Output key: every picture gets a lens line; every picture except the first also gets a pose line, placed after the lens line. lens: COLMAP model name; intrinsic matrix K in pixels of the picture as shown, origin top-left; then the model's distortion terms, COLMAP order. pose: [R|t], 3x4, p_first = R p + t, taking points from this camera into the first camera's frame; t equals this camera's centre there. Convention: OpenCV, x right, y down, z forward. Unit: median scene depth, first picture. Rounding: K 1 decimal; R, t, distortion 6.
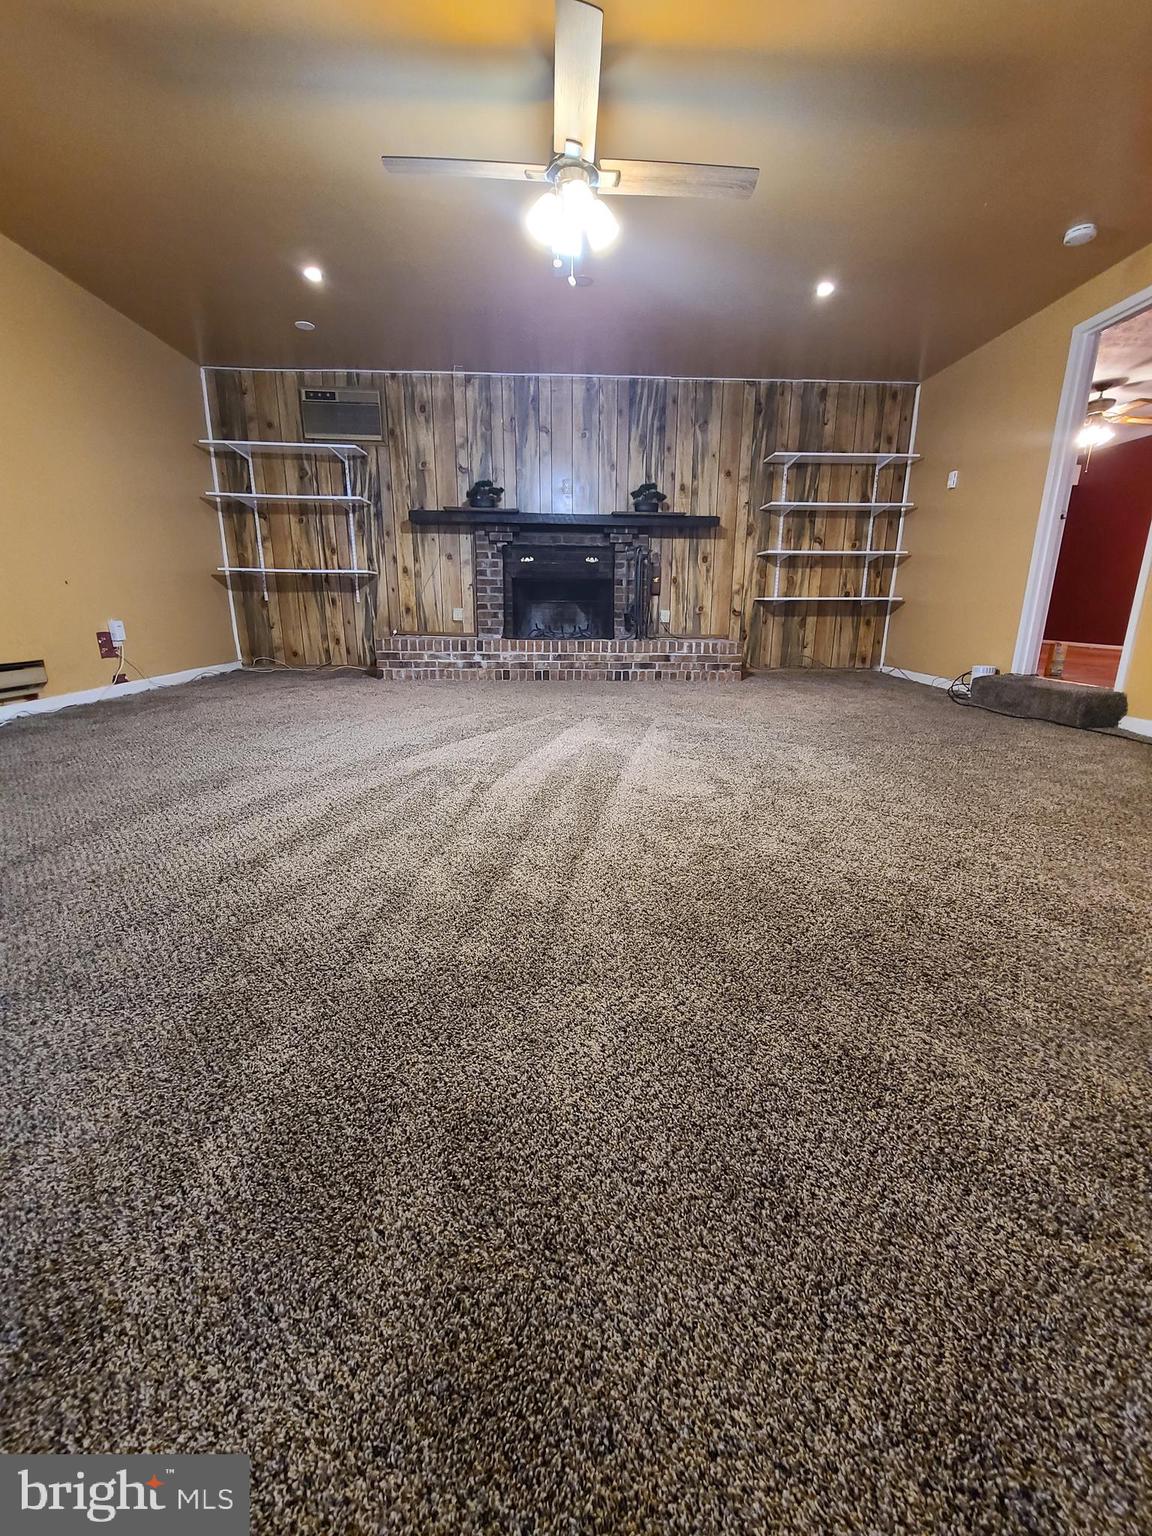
lens RADIAL K [[622.5, 0, 579.9], [0, 622.5, 767.4], [0, 0, 1]] dist [-0.002620, -0.000202]
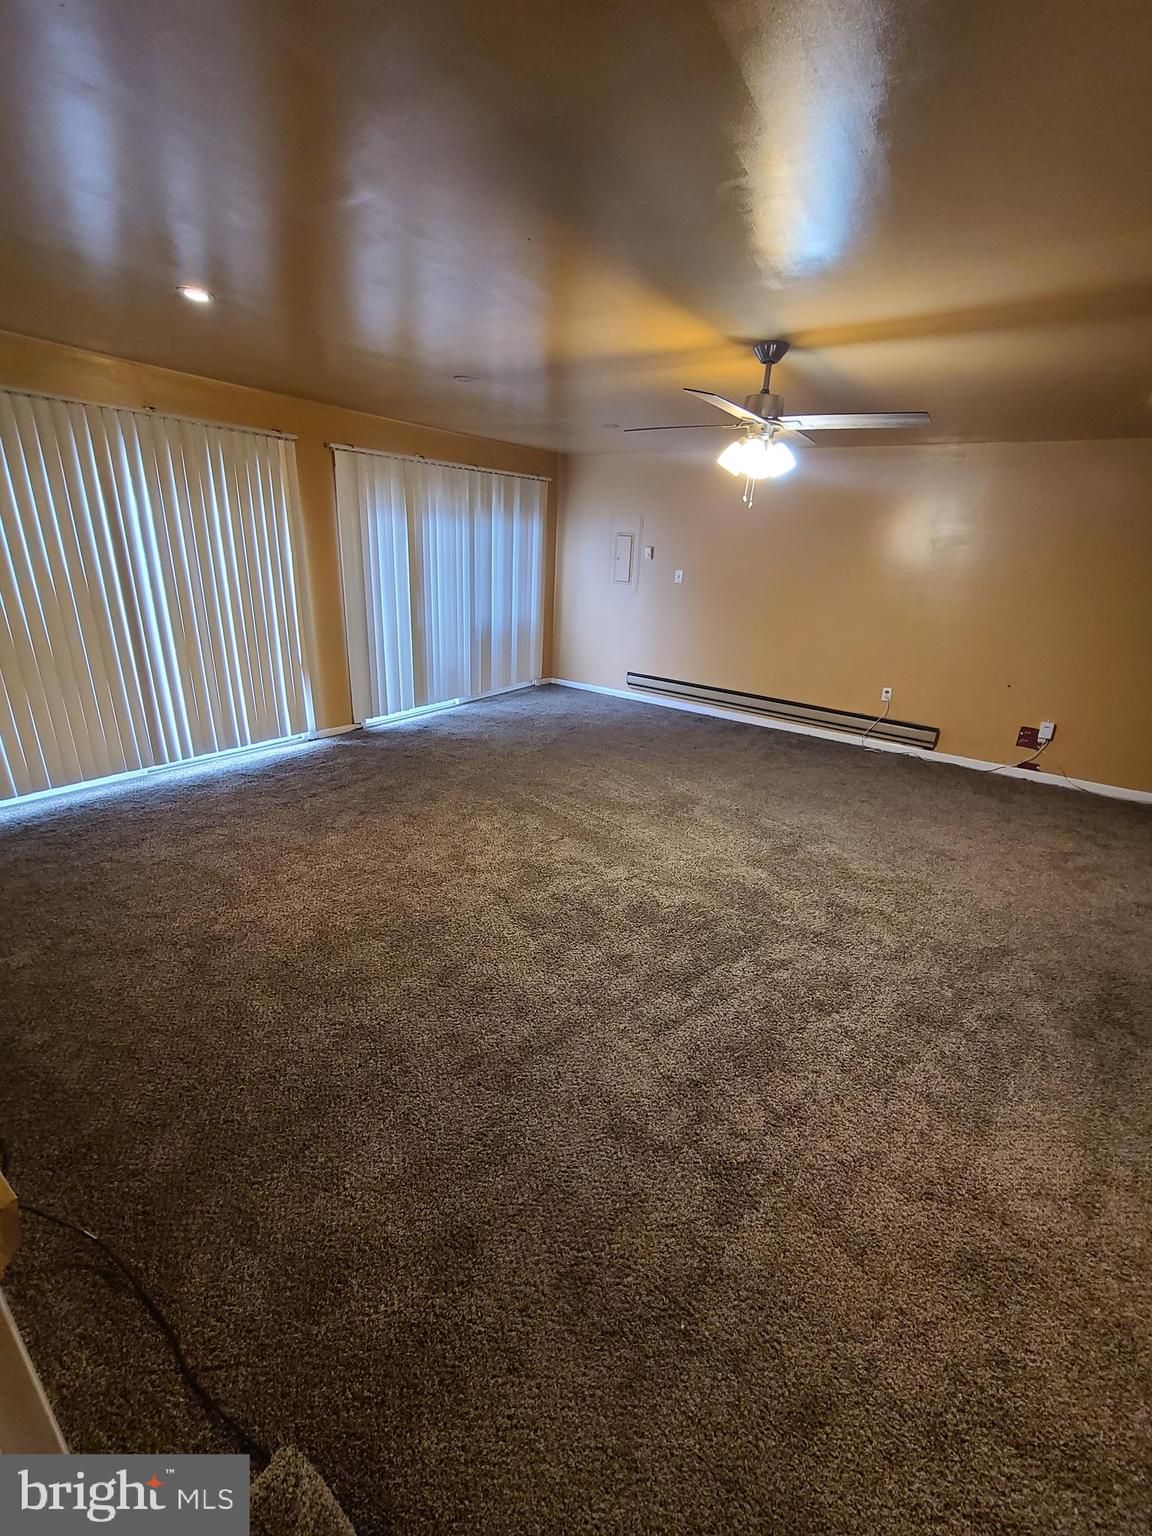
lens RADIAL K [[622.5, 0, 575.5], [0, 622.5, 769.7], [0, 0, 1]] dist [-0.002620, -0.000202]
pose [[-0.608647, 0.240509, -0.756112, 0.763347], [-0.249138, 0.846825, 0.469912, -0.507225], [0.753313, 0.474386, -0.455497, 0.920035]]
